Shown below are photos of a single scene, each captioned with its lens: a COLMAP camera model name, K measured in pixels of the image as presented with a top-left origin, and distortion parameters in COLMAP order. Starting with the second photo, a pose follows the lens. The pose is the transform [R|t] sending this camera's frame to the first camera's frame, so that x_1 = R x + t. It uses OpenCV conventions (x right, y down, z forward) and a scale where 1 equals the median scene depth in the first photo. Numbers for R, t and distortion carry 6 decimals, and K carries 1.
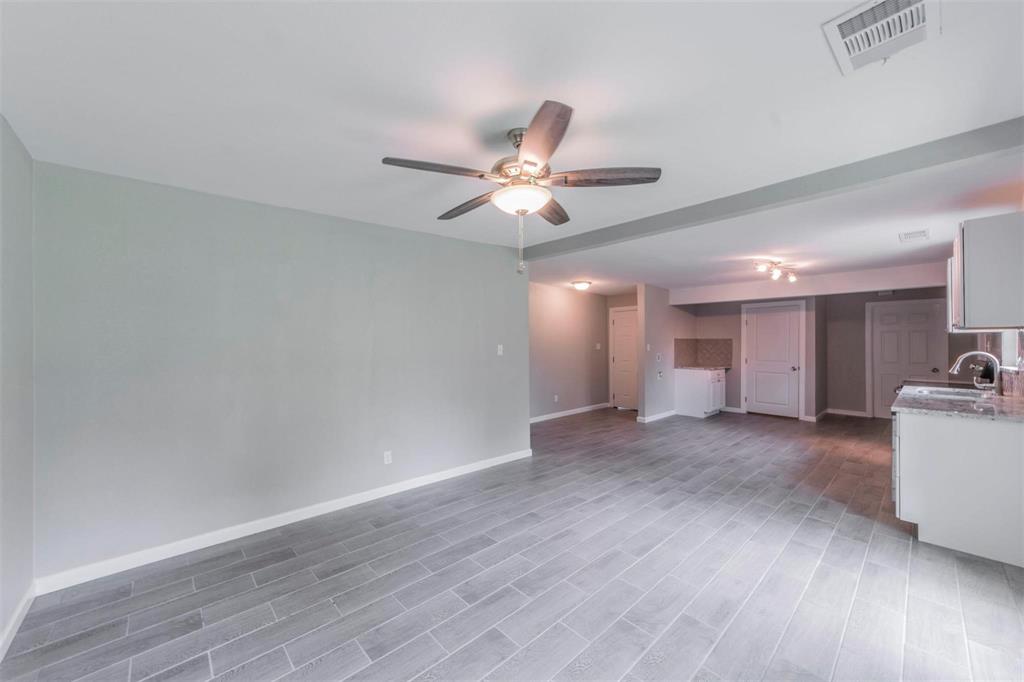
lens RADIAL K [[368.4, 0, 503.6], [0, 368.4, 343.7], [0, 0, 1]] dist [0.000102, -0.000016]
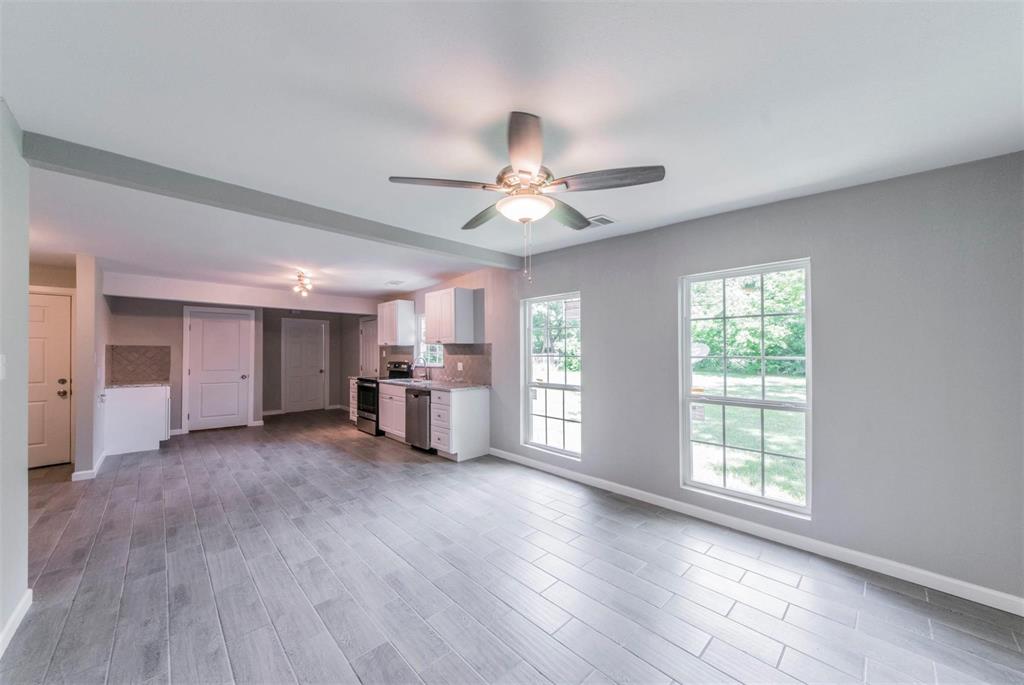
lens RADIAL K [[378.1, 0, 514.7], [0, 378.1, 346.5], [0, 0, 1]] dist [0.000046, 0.000125]
pose [[-0.031868, 0.017104, 0.999346, -0.279985], [-0.001194, 0.999852, -0.017151, 0.001716], [-0.999491, -0.001740, -0.031843, 0.301206]]
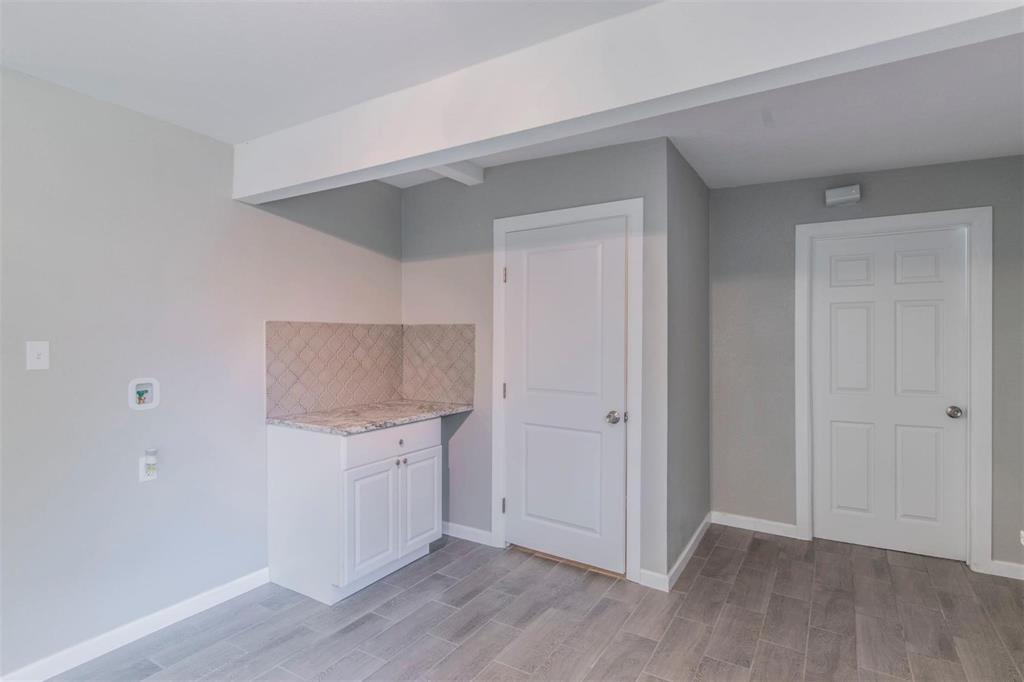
lens RADIAL K [[513.6, 0, 512.0], [0, 513.6, 341.0], [0, 0, 1]] dist [0.001960, 0.000136]
pose [[0.958653, -0.005095, 0.284533, 0.597619], [0.003346, 0.999972, 0.006633, -0.000613], [-0.284559, -0.005407, 0.958643, 0.622639]]
